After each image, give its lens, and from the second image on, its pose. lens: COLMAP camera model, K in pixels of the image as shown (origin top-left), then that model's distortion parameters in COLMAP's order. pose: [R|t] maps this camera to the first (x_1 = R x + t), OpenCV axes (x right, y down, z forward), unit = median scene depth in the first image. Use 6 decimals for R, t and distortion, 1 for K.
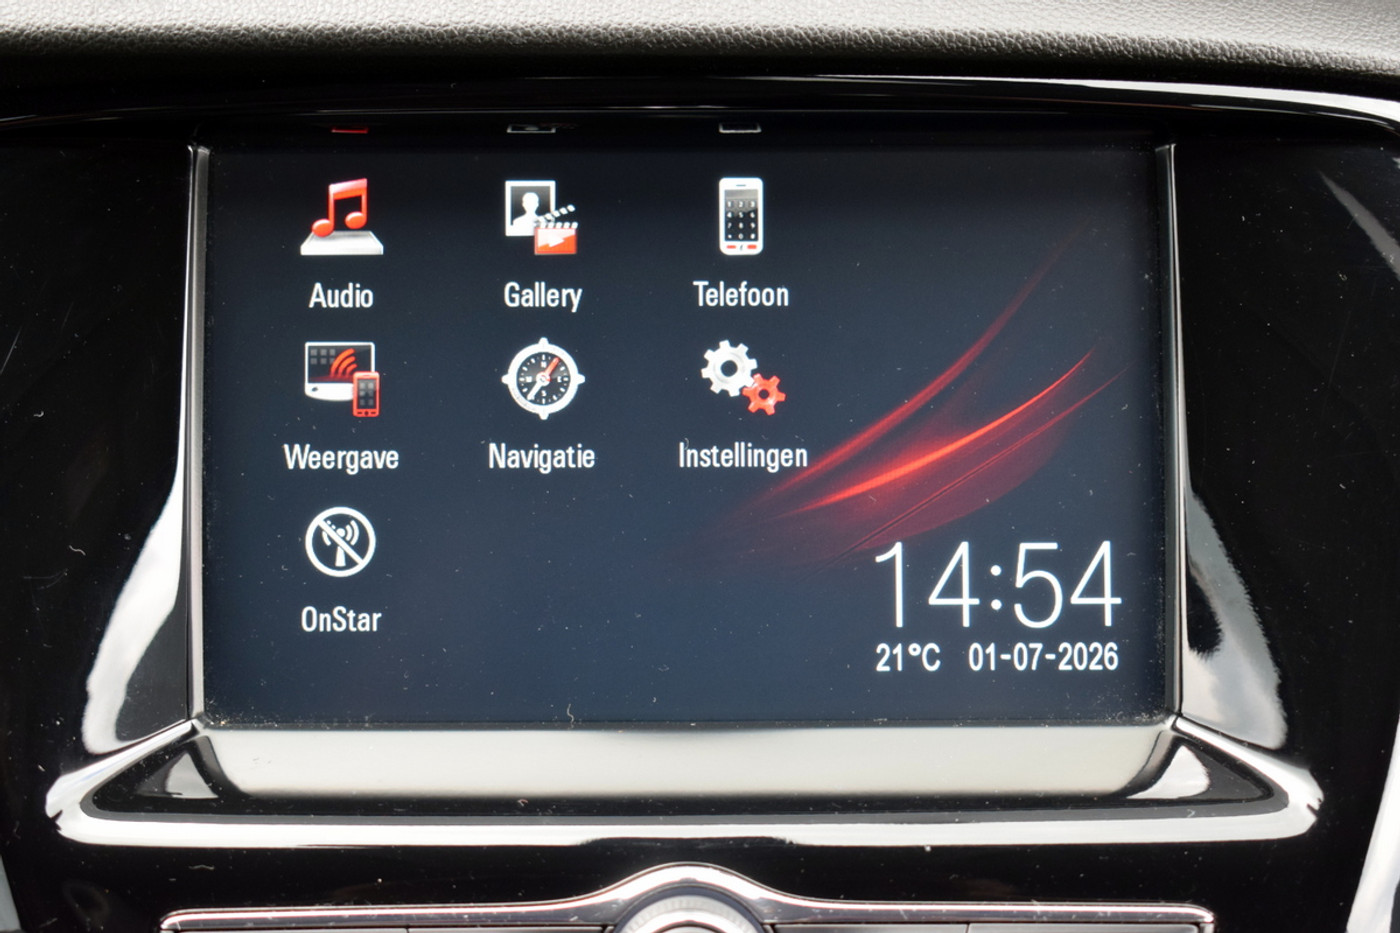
lens RADIAL K [[2776.7, 0, 704.4], [0, 2776.7, 497.5], [0, 0, 1]] dist [0.059811, -0.085212]
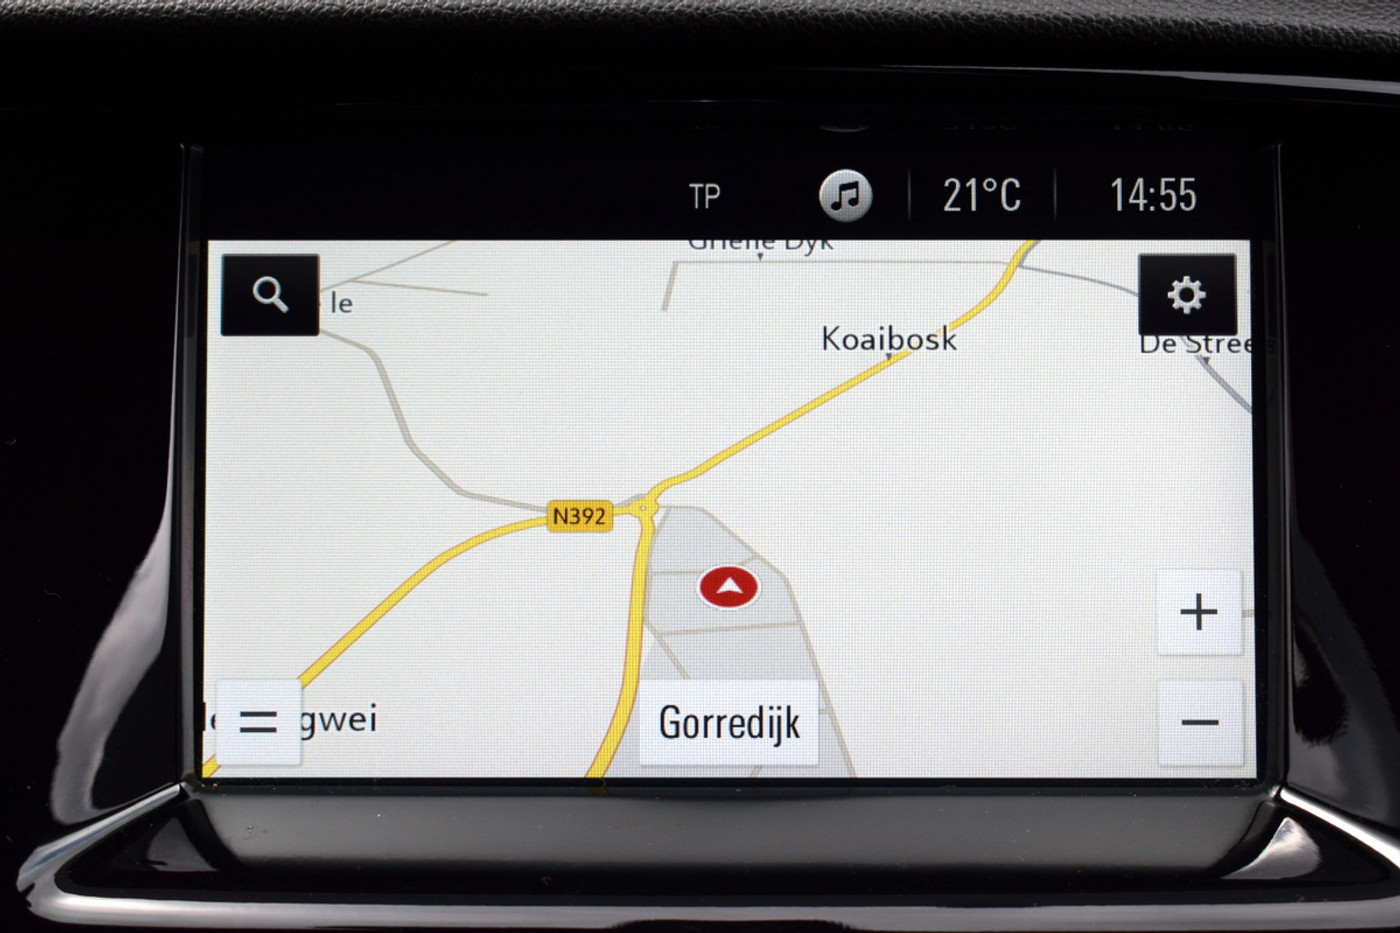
lens RADIAL K [[2776.7, 0, 704.4], [0, 2776.7, 497.5], [0, 0, 1]] dist [0.059811, -0.085212]
pose [[0.999824, 0.004709, -0.018161, 0.000773], [-0.004678, 0.999987, 0.001766, -0.014579], [0.018169, -0.001681, 0.999834, 0.106996]]
